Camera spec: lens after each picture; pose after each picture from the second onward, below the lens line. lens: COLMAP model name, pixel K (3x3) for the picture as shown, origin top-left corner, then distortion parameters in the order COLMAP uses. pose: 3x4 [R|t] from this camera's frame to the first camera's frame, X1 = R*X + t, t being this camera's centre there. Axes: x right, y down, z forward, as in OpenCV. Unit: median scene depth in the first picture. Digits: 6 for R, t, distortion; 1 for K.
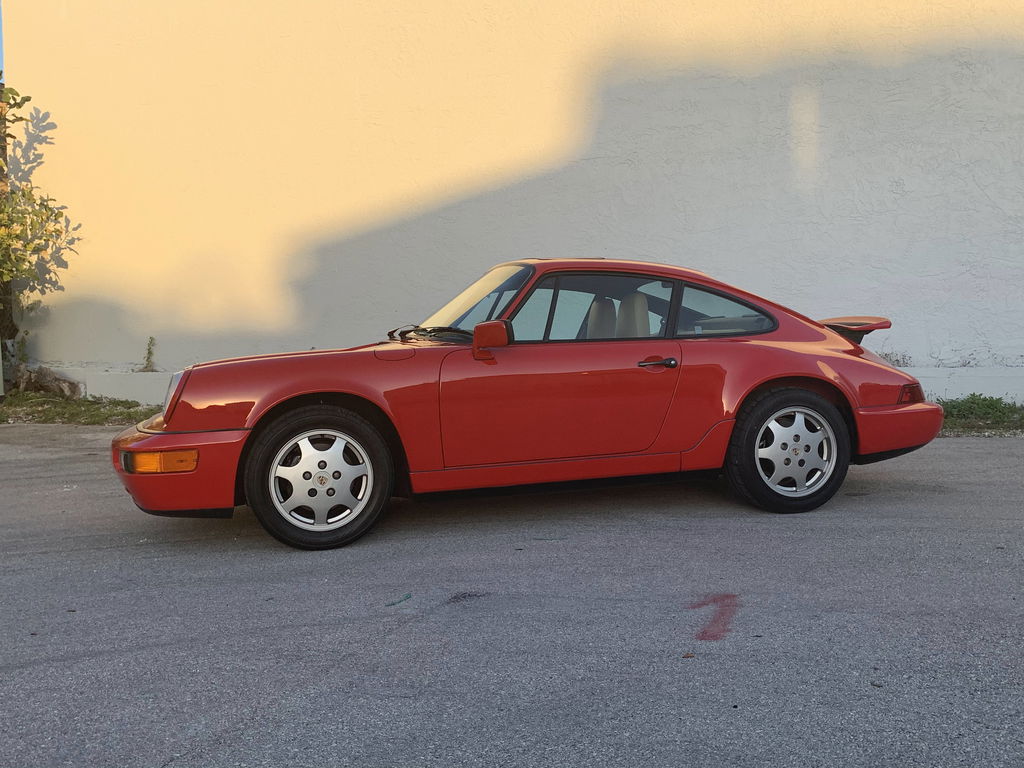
lens RADIAL K [[1019.4, 0, 511.8], [0, 1019.4, 385.3], [0, 0, 1]] dist [-0.006774, 0.000000]
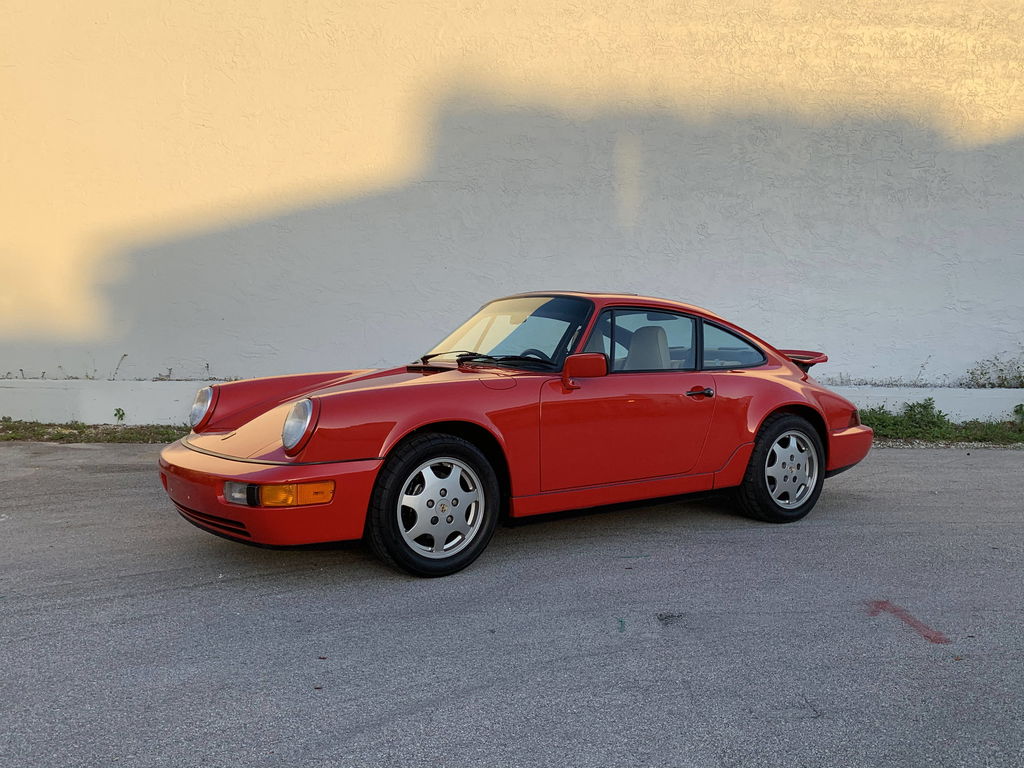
lens RADIAL K [[977.2, 0, 511.8], [0, 977.2, 383.9], [0, 0, 1]] dist [0.036831, 0.000000]
pose [[0.943481, 0.013302, 0.331160, -0.390469], [-0.011866, 0.999909, -0.006356, -0.021463], [-0.331214, 0.002067, 0.943553, 0.054320]]
